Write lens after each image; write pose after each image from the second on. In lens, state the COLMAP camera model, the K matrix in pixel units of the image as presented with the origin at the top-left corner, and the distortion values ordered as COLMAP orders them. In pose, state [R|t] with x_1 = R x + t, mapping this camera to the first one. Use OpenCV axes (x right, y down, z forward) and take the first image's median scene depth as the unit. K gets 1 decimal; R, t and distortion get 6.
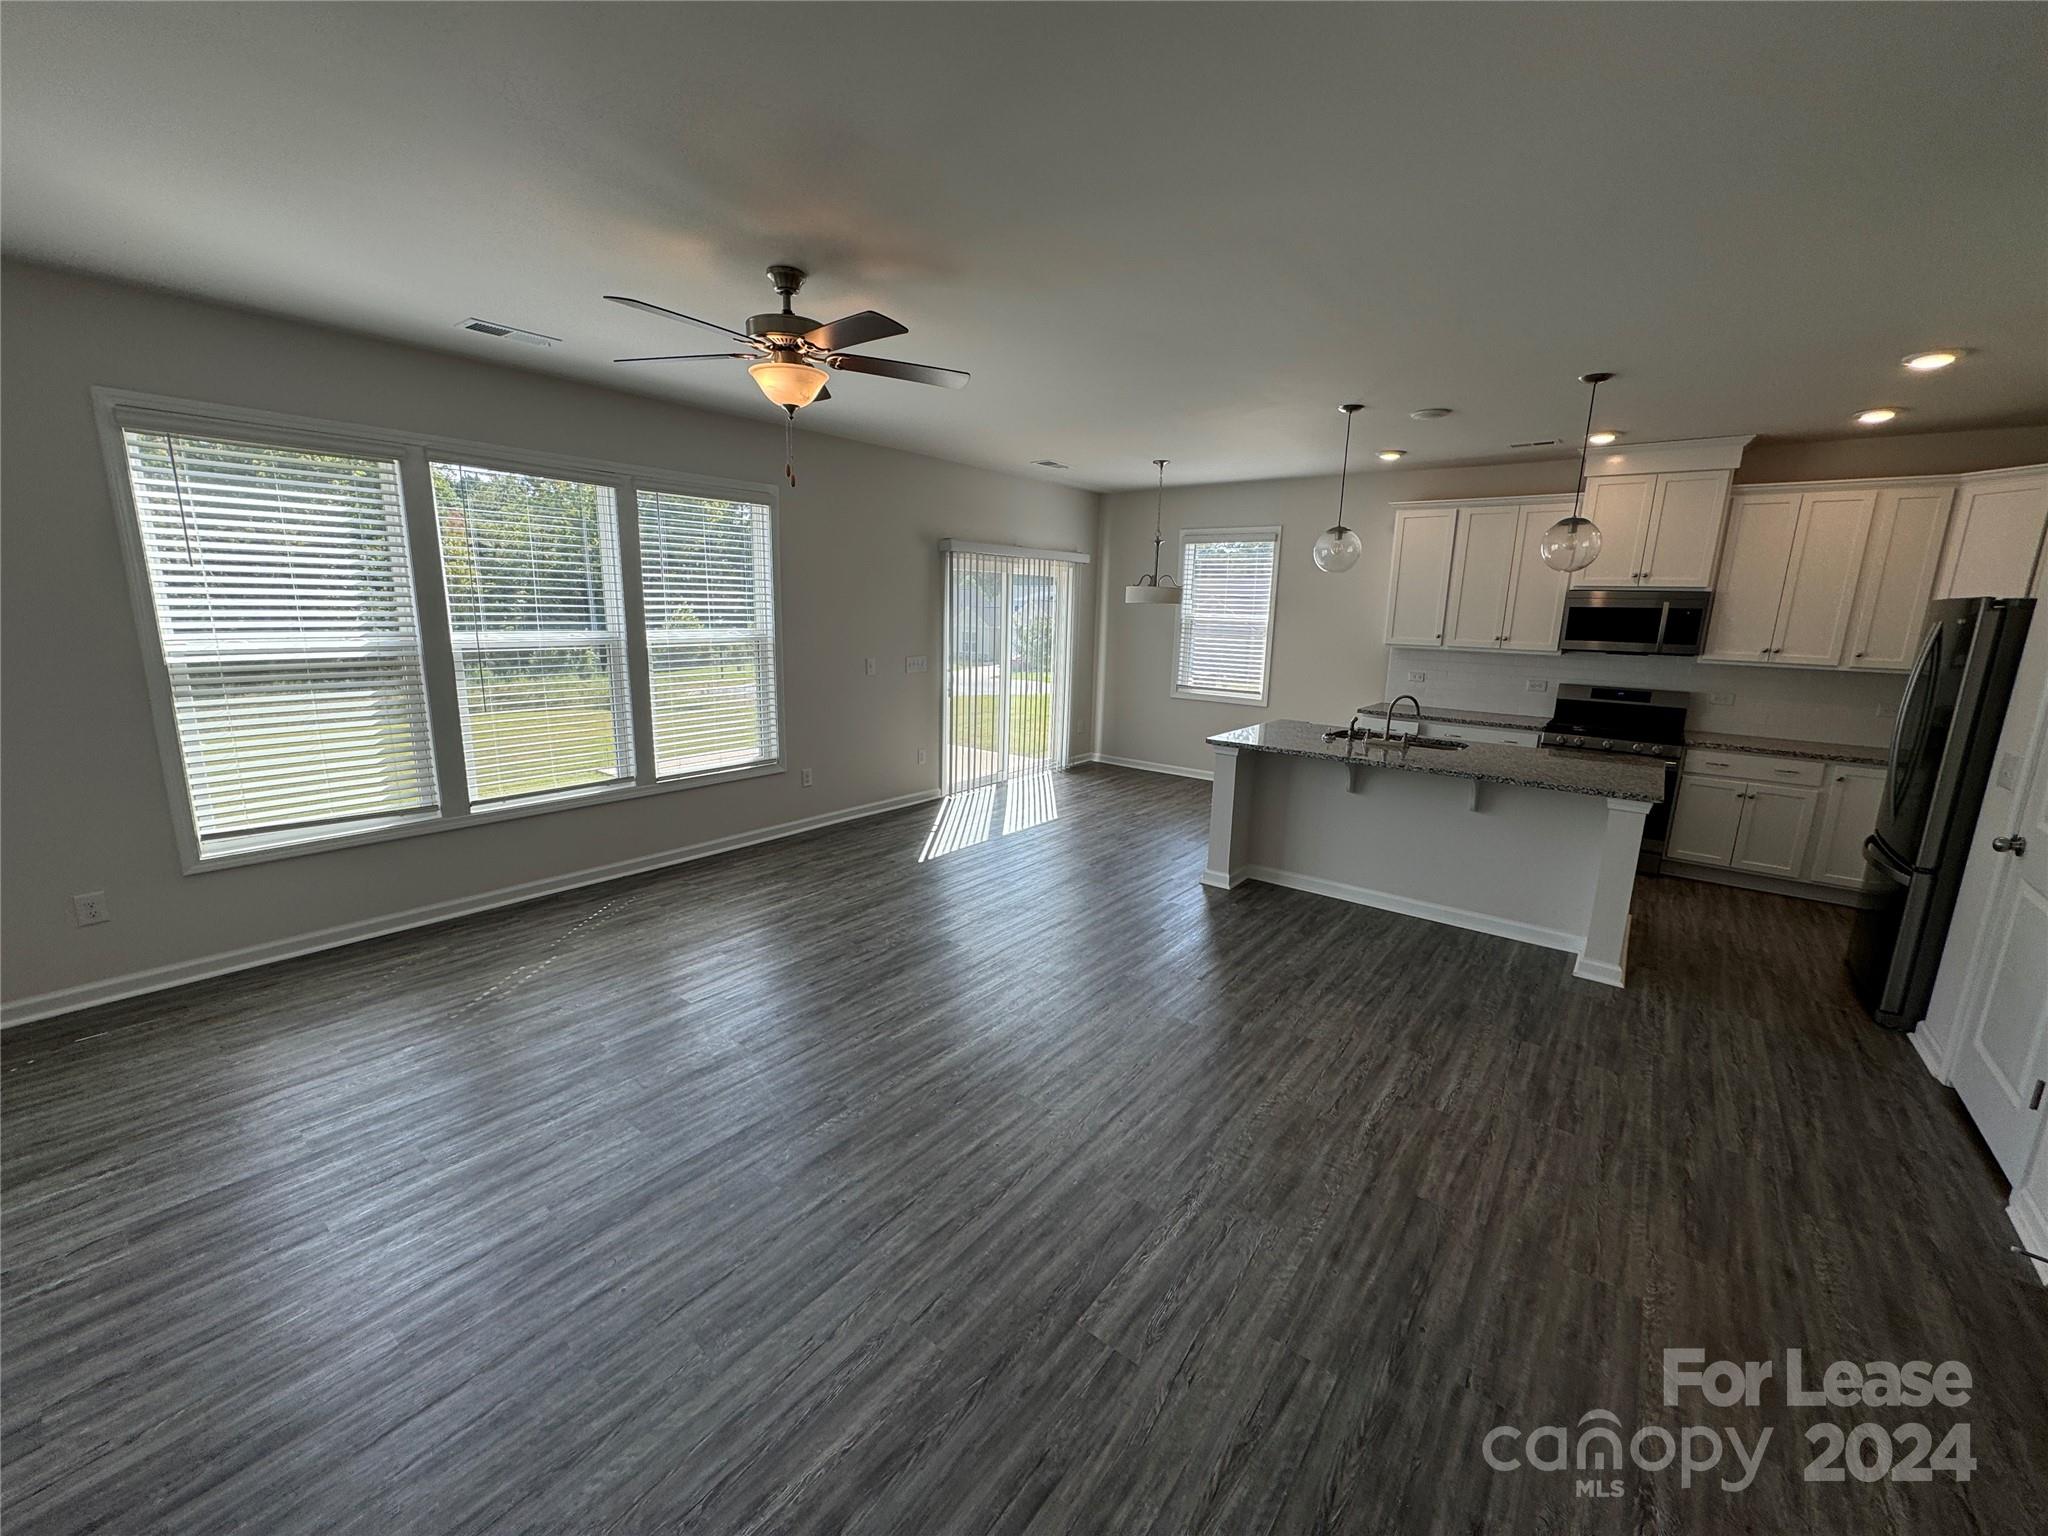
lens RADIAL K [[814.4, 0, 1024.0], [0, 814.4, 768.0], [0, 0, 1]] dist [0.000742, 0.000116]
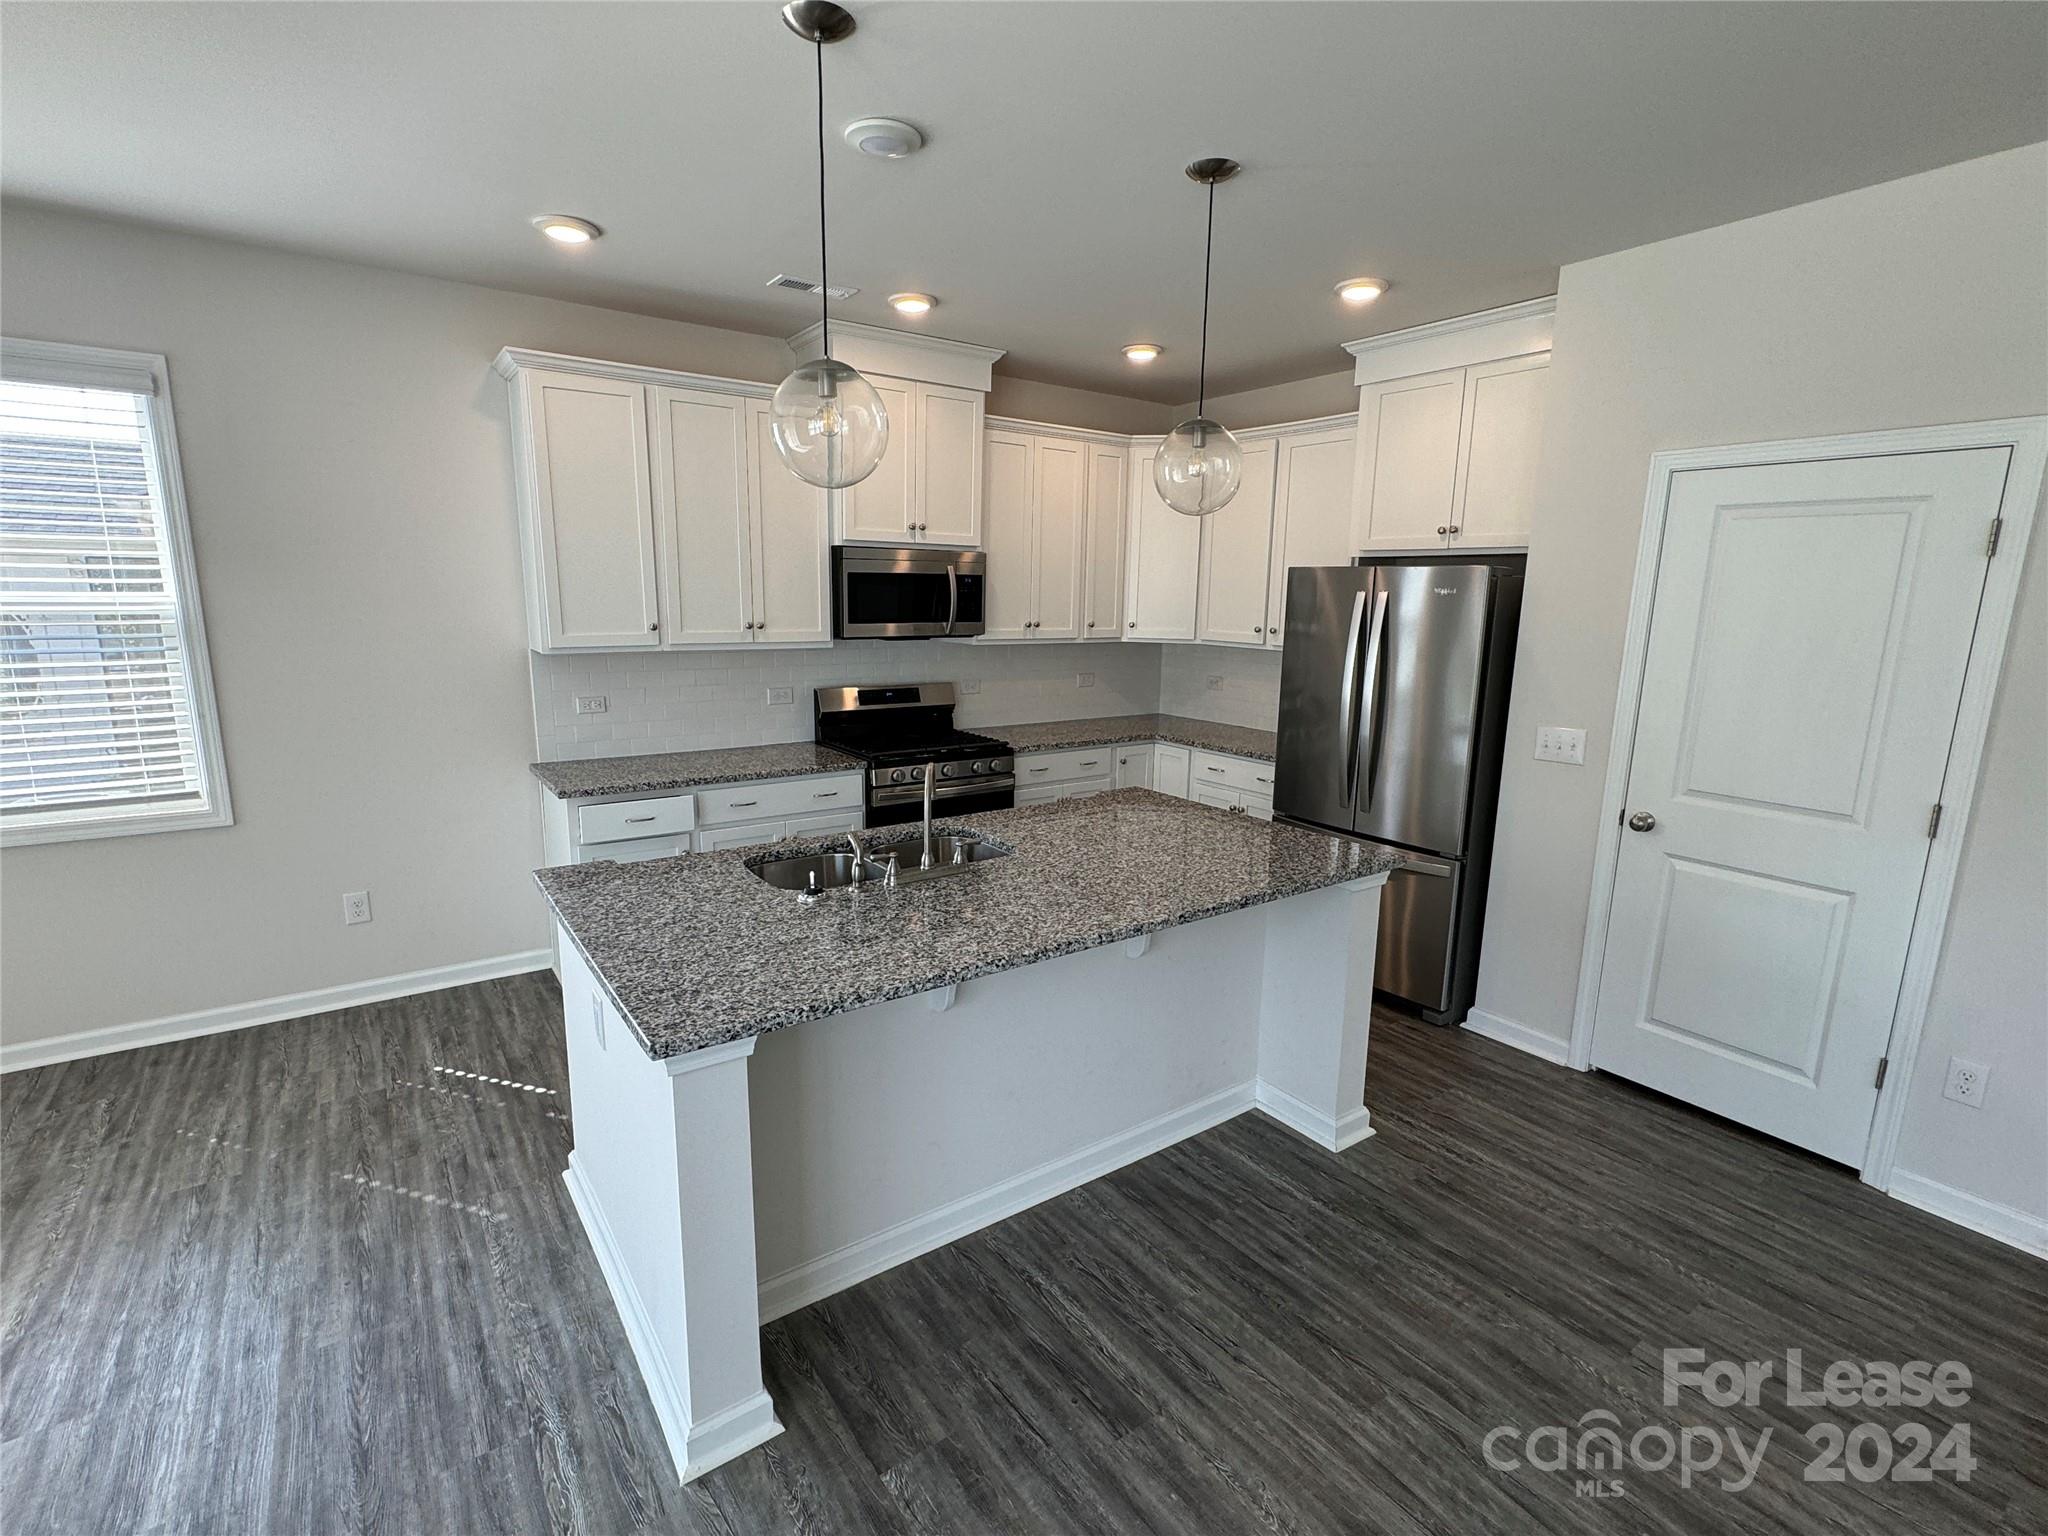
lens RADIAL K [[950.2, 0, 1016.0], [0, 950.2, 769.5], [0, 0, 1]] dist [0.000590, -0.001179]
pose [[0.286571, -0.197349, 0.937513, -0.033359], [0.182160, 0.971927, 0.148912, -0.169314], [-0.940582, 0.128104, 0.314475, 0.835259]]
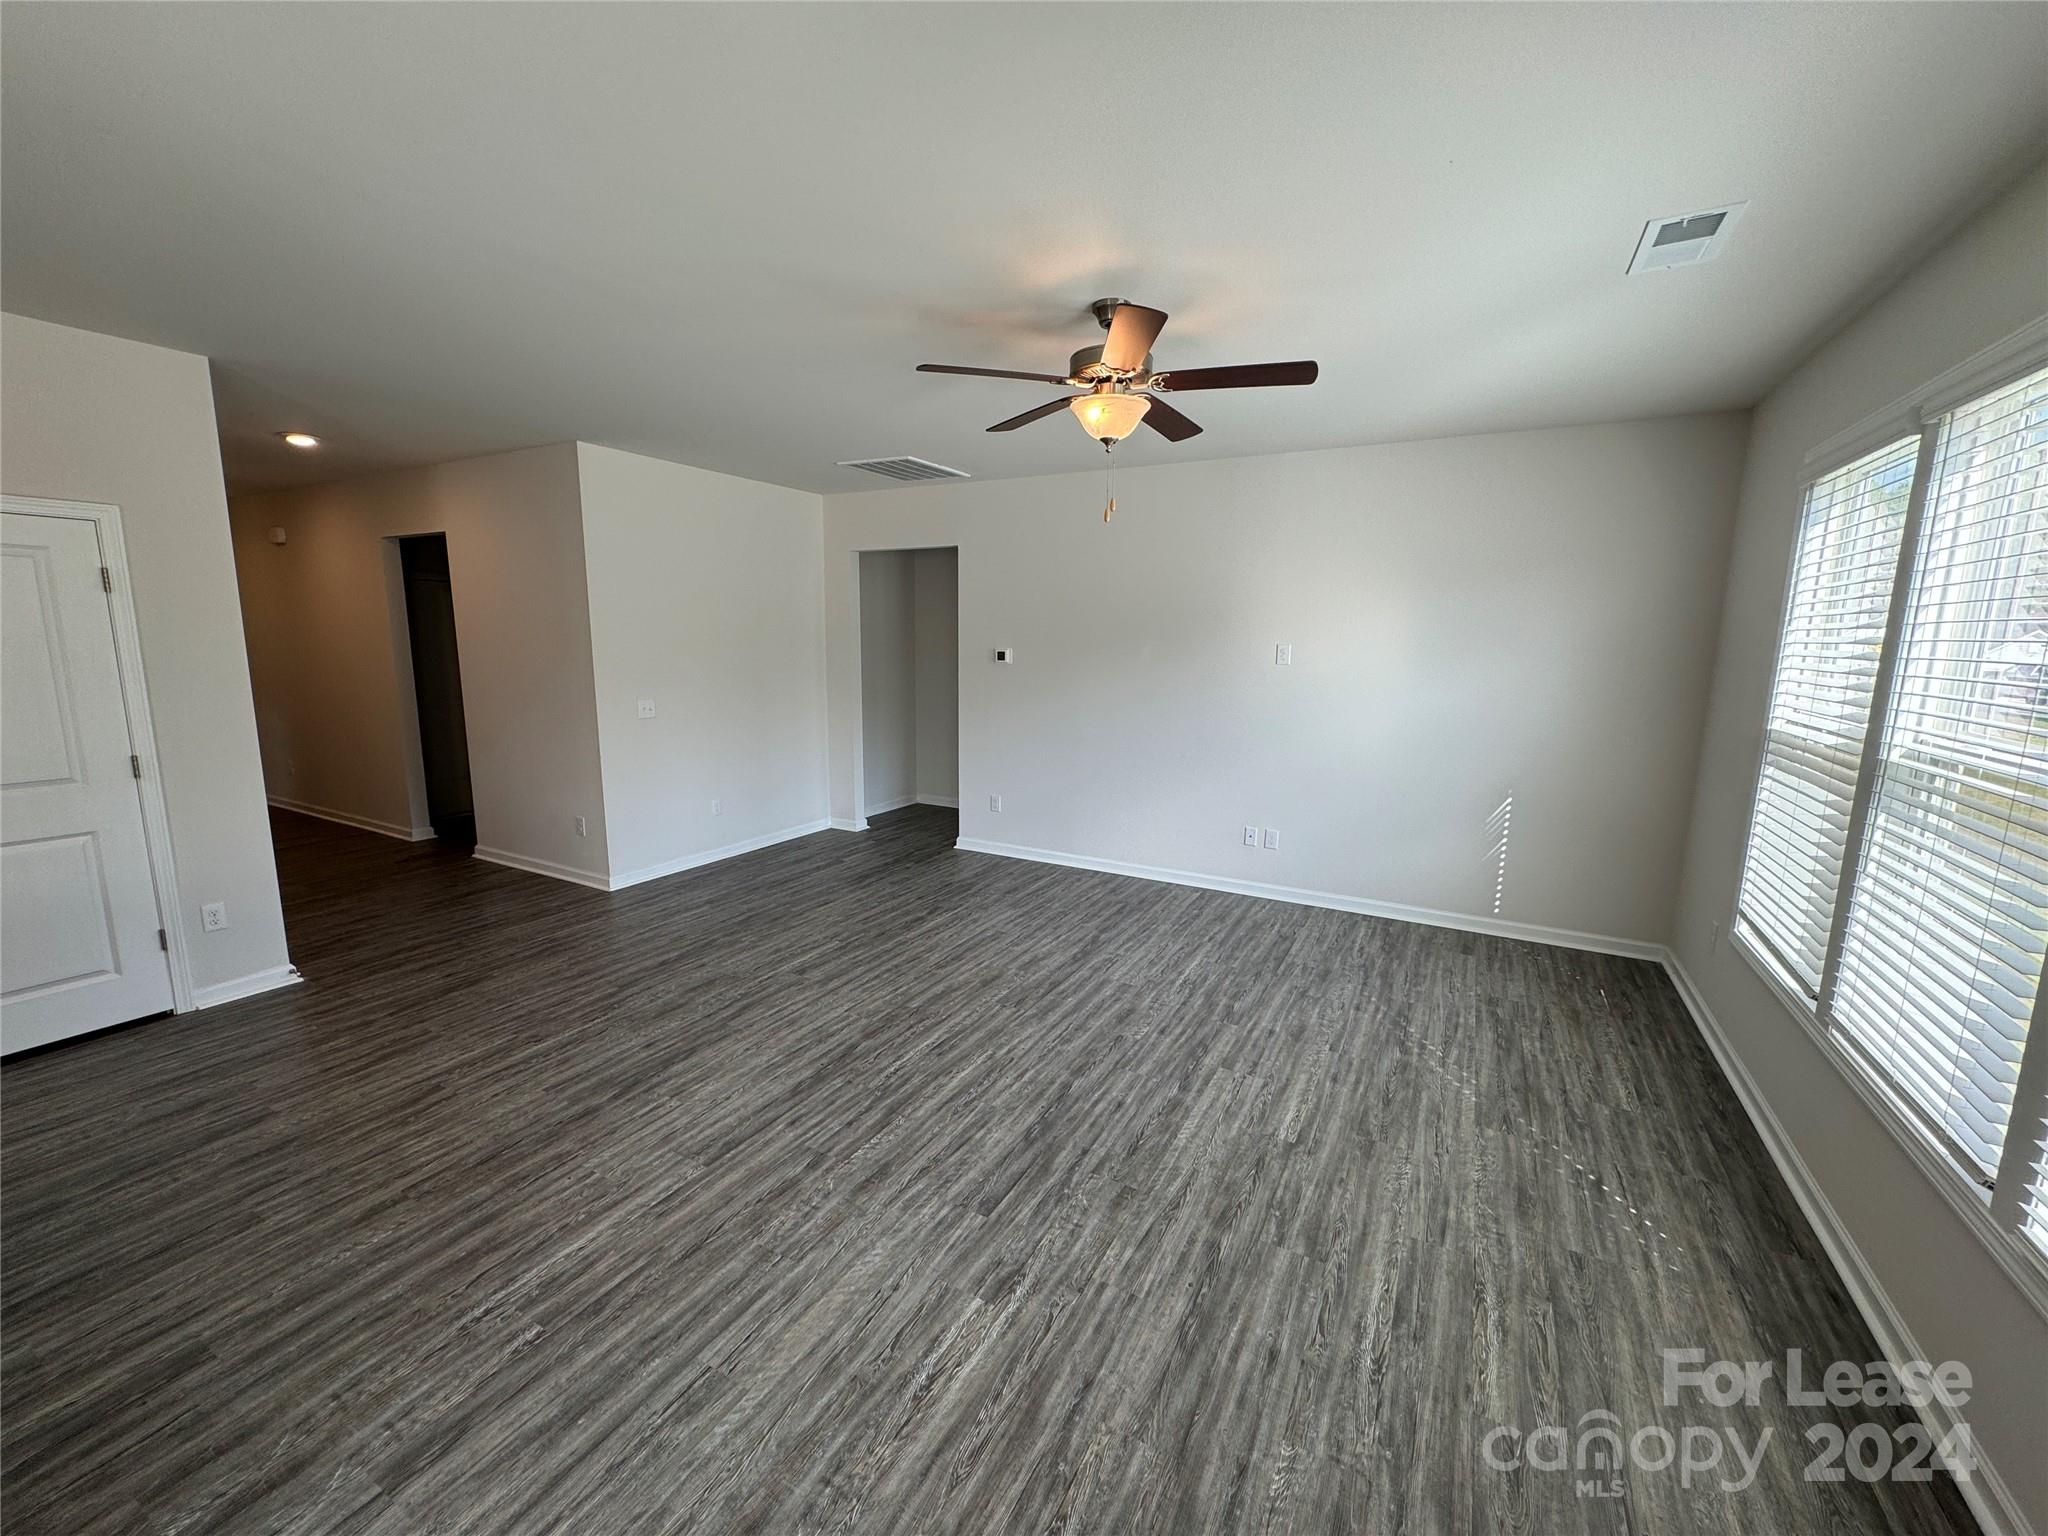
lens RADIAL K [[814.4, 0, 1024.0], [0, 814.4, 768.0], [0, 0, 1]] dist [0.000742, 0.000116]
pose [[-0.986480, -0.009042, -0.163634, -0.021584], [-0.066779, 0.934002, 0.350972, -0.267935], [0.149661, 0.357154, -0.921978, 1.309552]]
